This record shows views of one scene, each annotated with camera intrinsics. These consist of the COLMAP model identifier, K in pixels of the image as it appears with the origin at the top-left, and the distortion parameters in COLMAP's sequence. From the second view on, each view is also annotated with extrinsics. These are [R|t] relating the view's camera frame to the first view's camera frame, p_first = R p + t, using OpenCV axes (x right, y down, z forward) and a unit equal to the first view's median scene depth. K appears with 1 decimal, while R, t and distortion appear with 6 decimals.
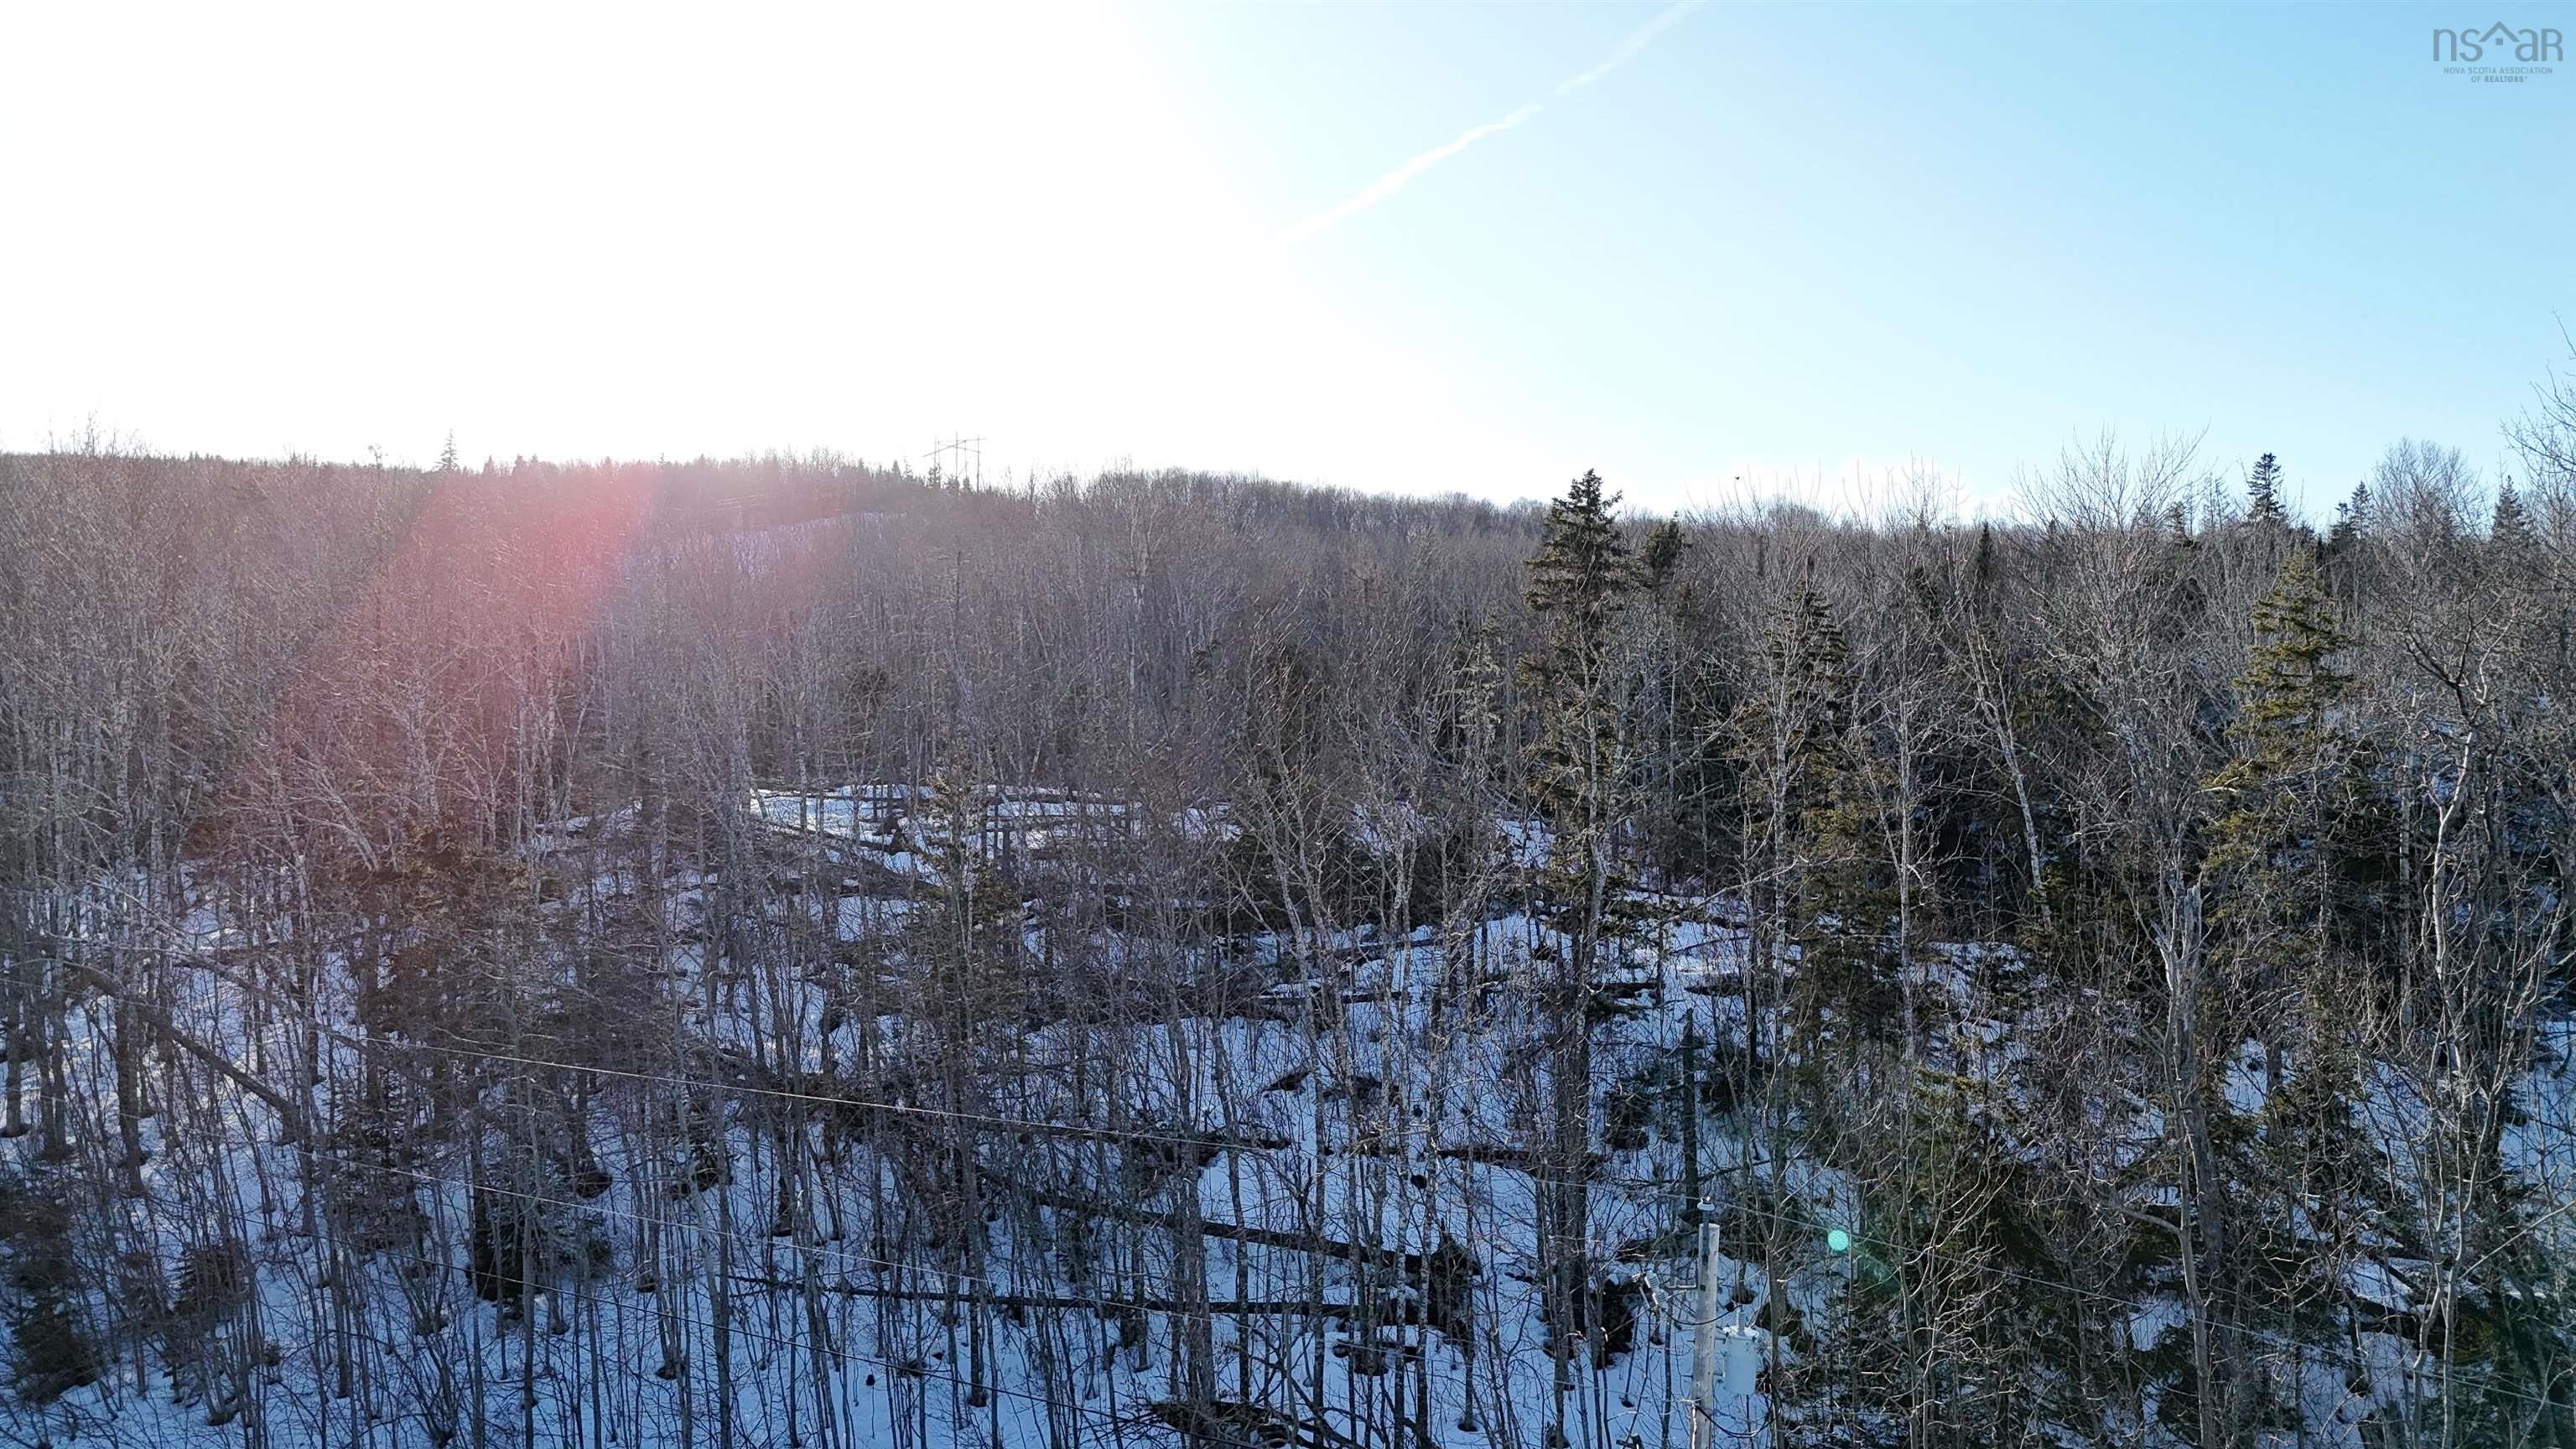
lens RADIAL K [[1885.3, 0, 1288.5], [0, 1885.3, 718.0], [0, 0, 1]] dist [0.081462, -0.087307]
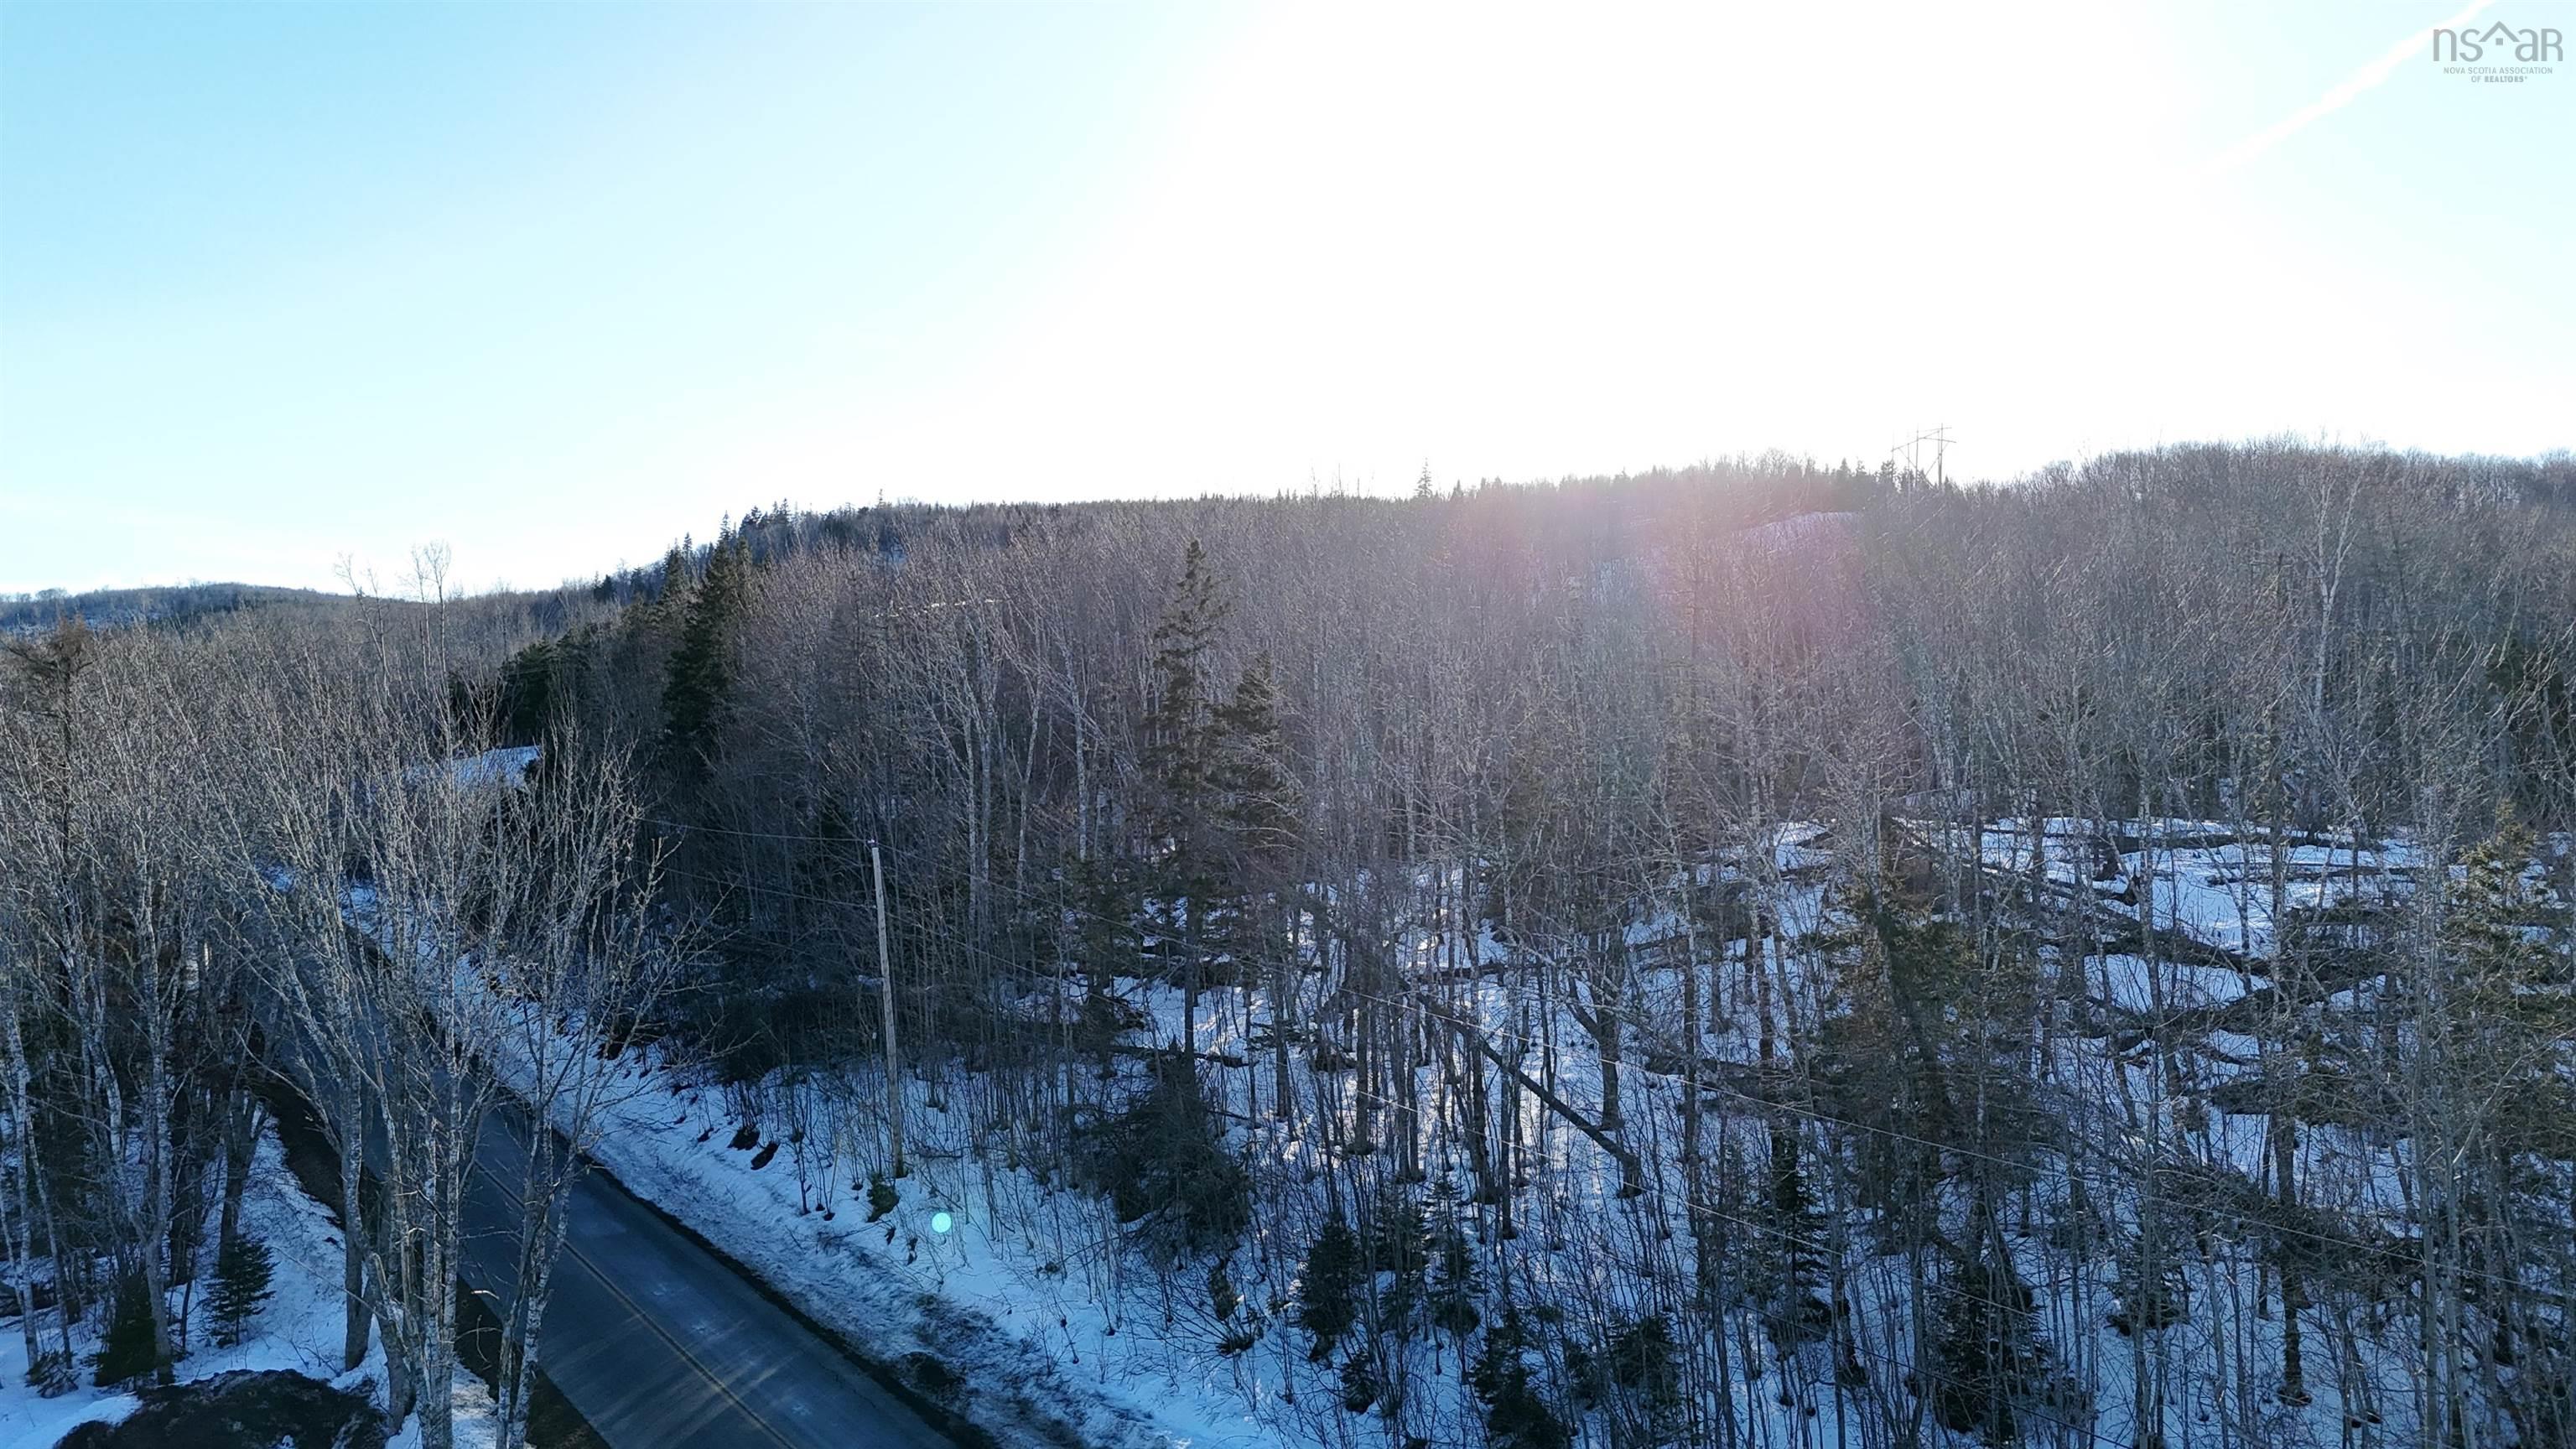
lens RADIAL K [[1885.3, 0, 1282.7], [0, 1885.3, 720.0], [0, 0, 1]] dist [0.081462, -0.087307]
pose [[0.894347, -0.000692, -0.447374, -0.246575], [0.000719, 1.000000, -0.000110, -0.019745], [0.447374, -0.000223, 0.894347, 0.057517]]
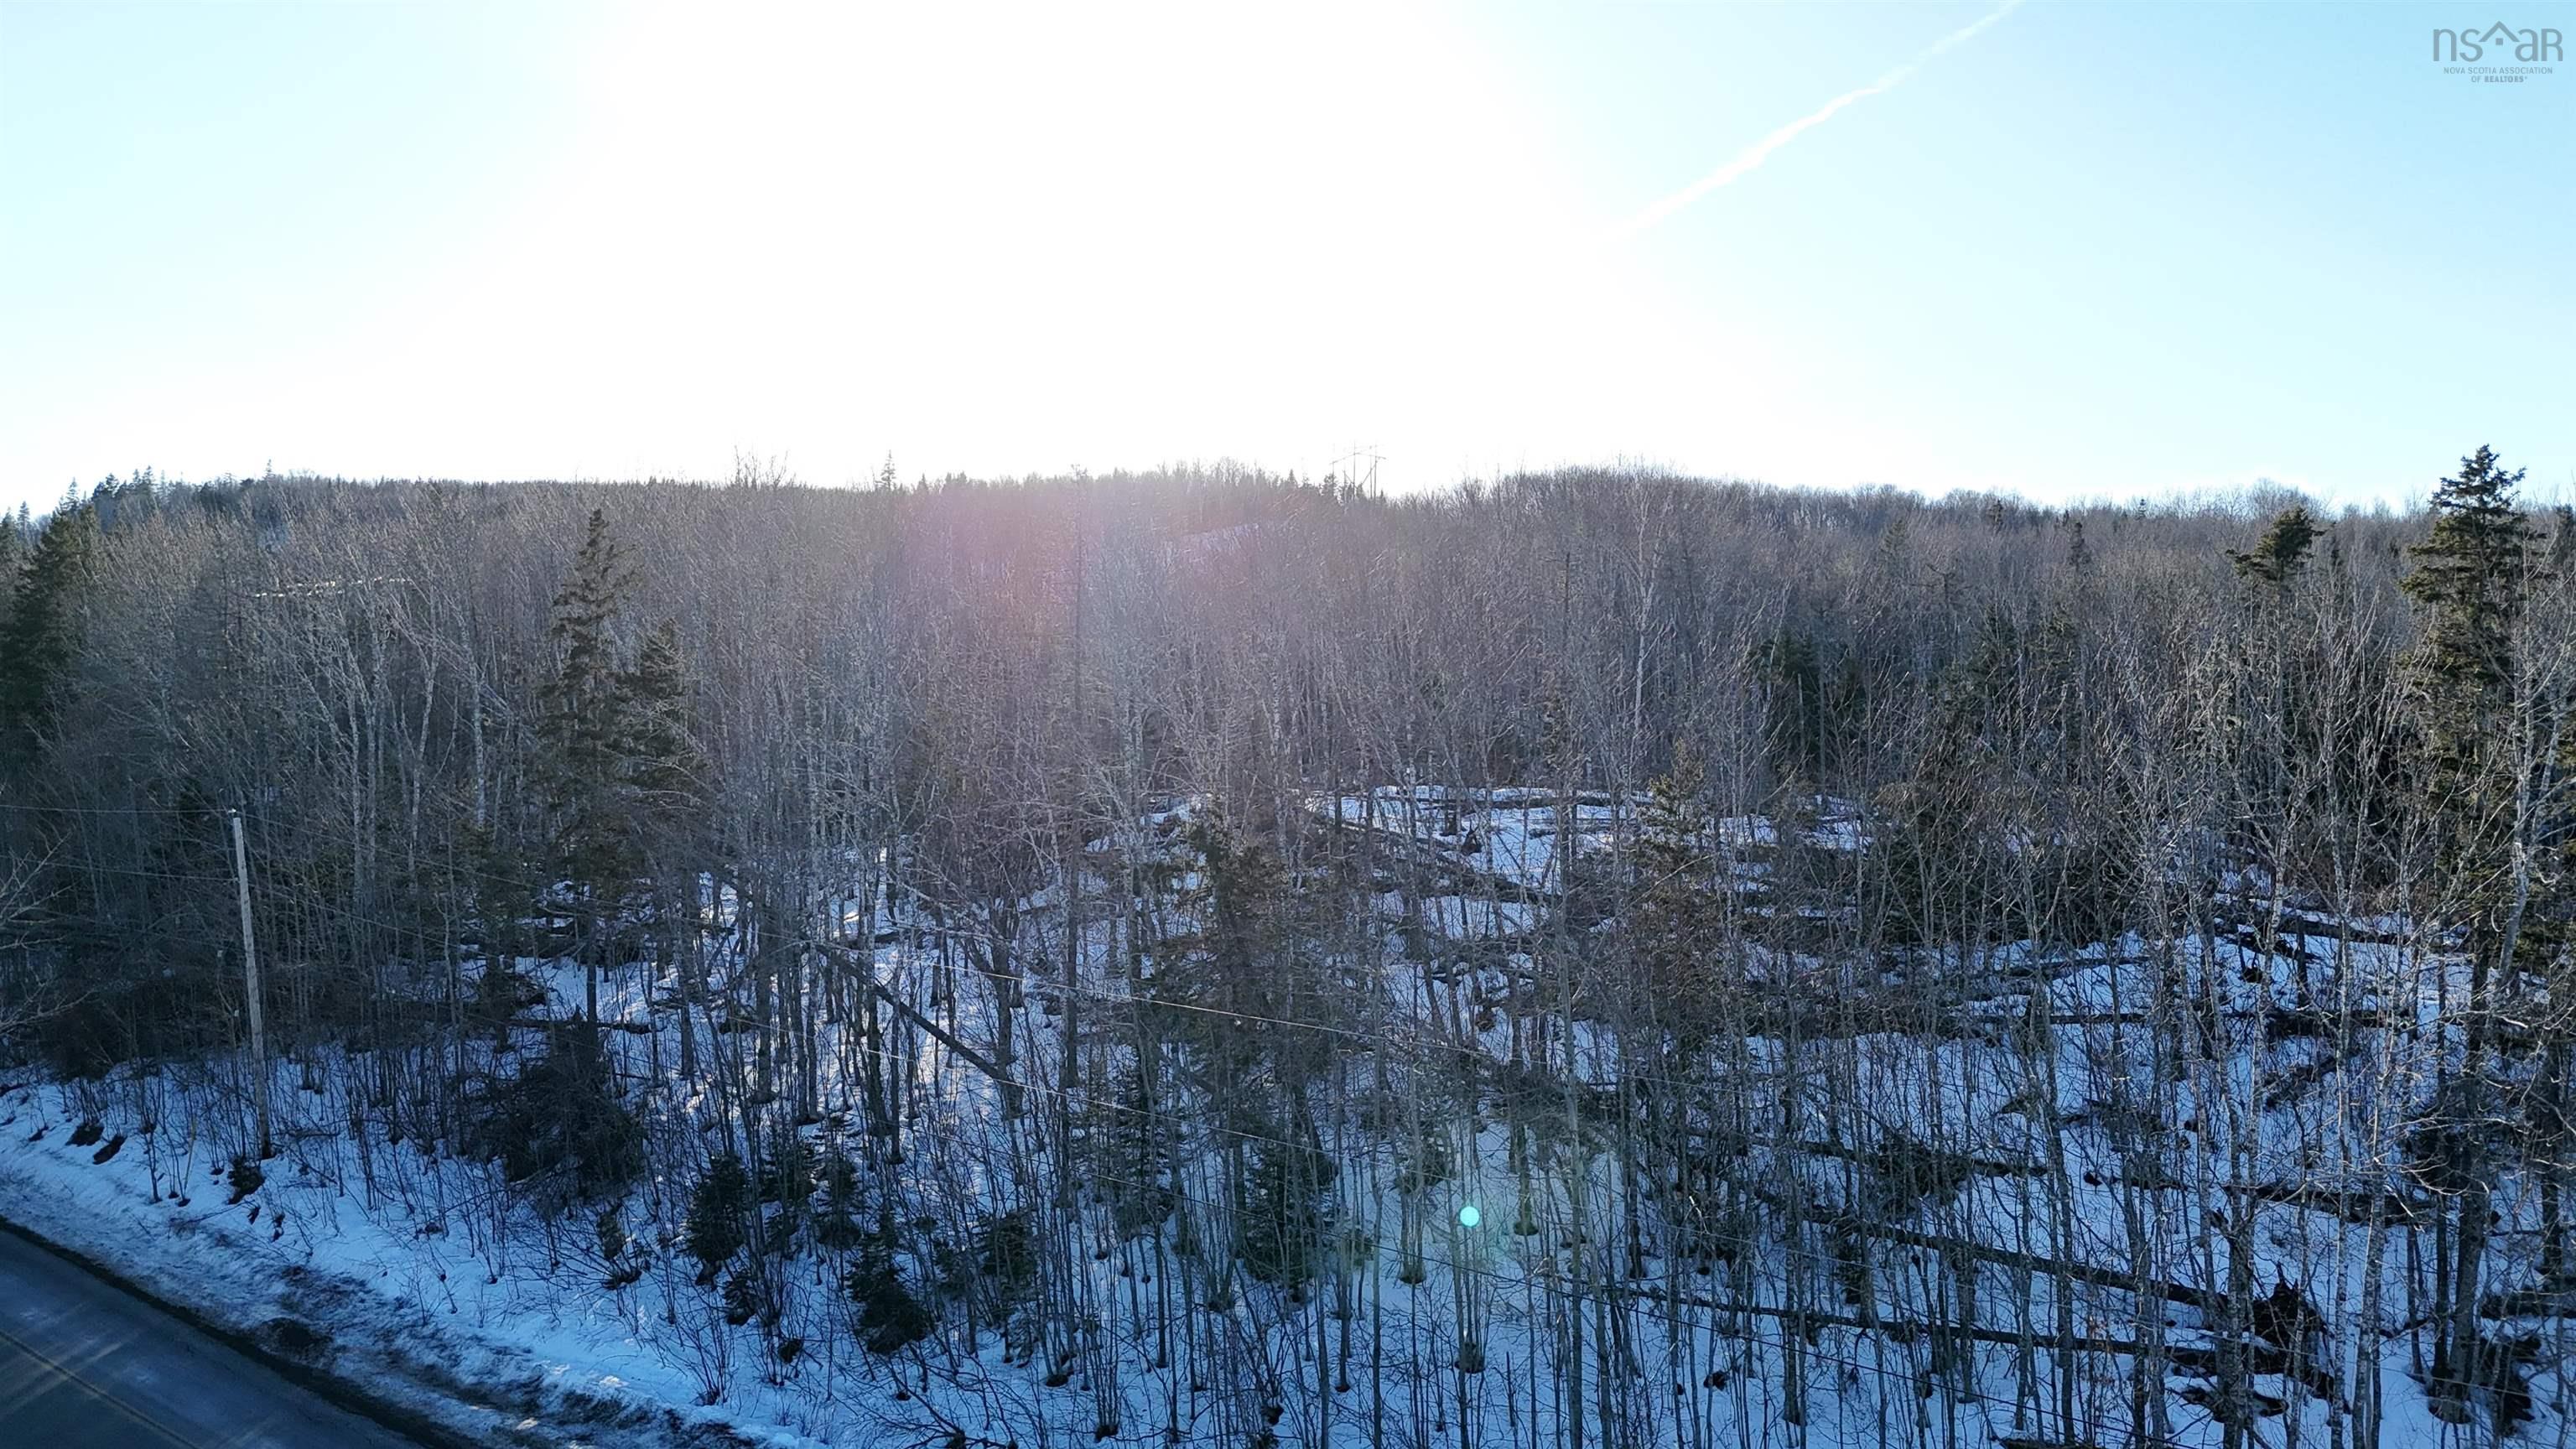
lens RADIAL K [[1885.3, 0, 1285.9], [0, 1885.3, 730.0], [0, 0, 1]] dist [0.081462, -0.087307]
pose [[0.982642, 0.001493, -0.185507, -0.176680], [-0.000610, 0.999988, 0.004815, 0.000420], [0.185512, -0.004618, 0.982631, -0.006535]]
